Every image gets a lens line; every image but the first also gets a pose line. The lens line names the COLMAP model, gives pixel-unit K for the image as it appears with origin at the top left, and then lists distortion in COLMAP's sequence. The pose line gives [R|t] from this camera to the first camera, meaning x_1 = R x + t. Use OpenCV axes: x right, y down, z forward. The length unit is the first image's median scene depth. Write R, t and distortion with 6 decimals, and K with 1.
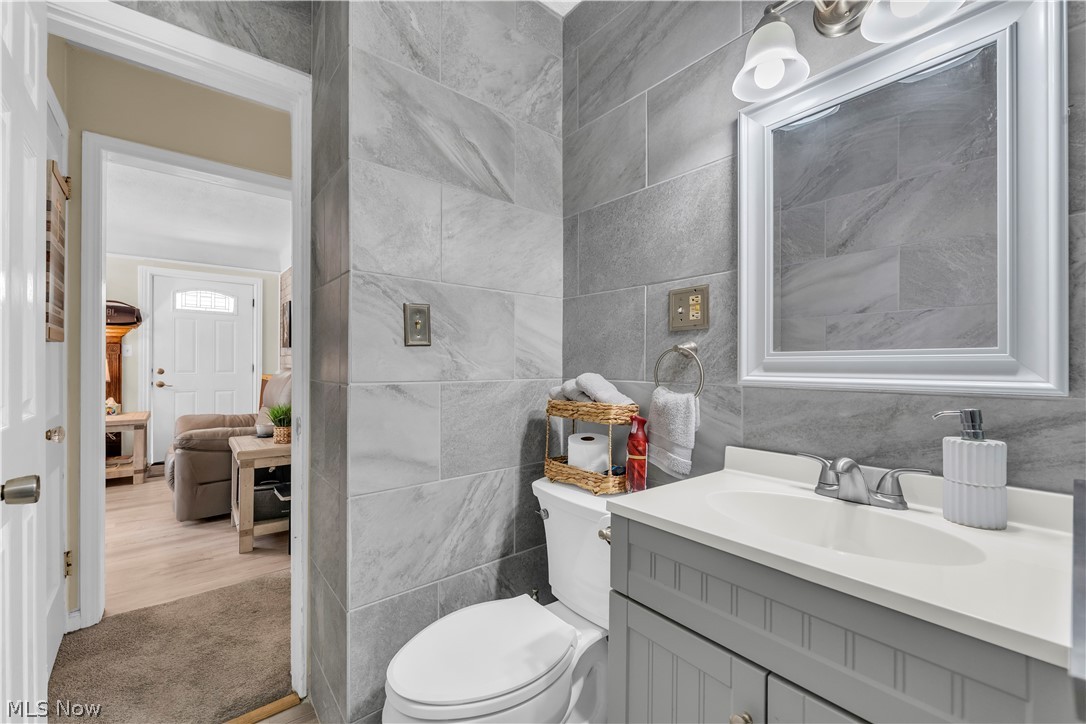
lens RADIAL K [[439.1, 0, 541.9], [0, 439.1, 364.7], [0, 0, 1]] dist [-0.001598, -0.000990]
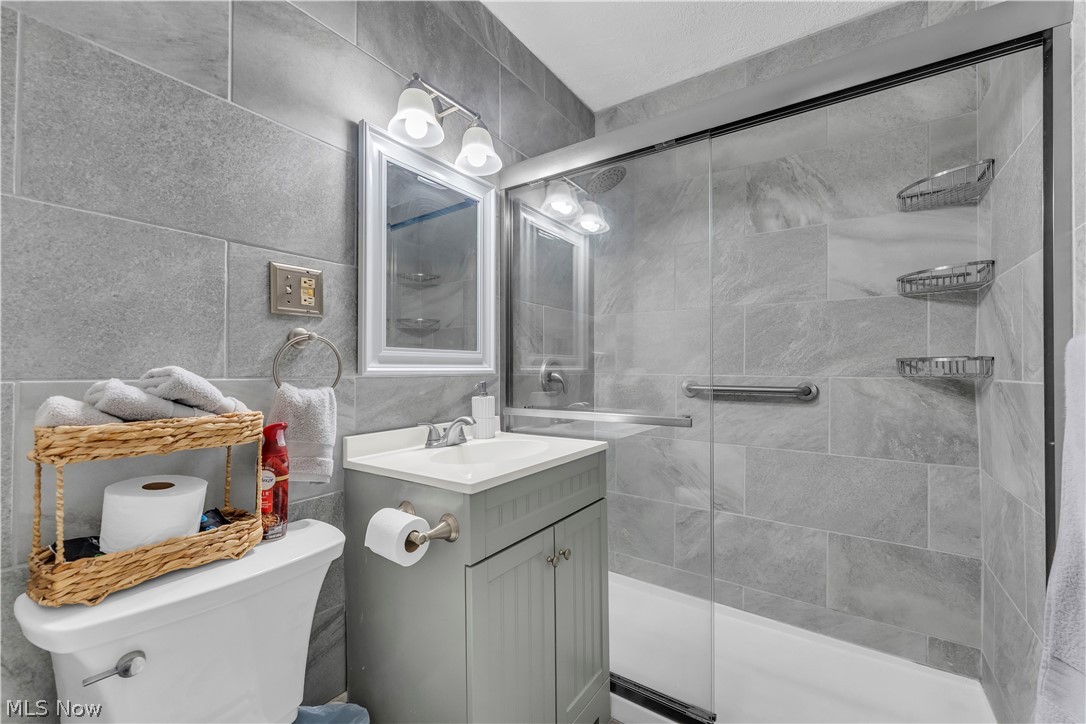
lens RADIAL K [[439.1, 0, 542.7], [0, 439.1, 365.4], [0, 0, 1]] dist [-0.001598, -0.000990]
pose [[-0.269946, -0.000382, 0.962875, -0.650632], [-0.006750, 0.999976, -0.001495, 0.017504], [-0.962852, -0.006903, -0.269943, 0.802036]]
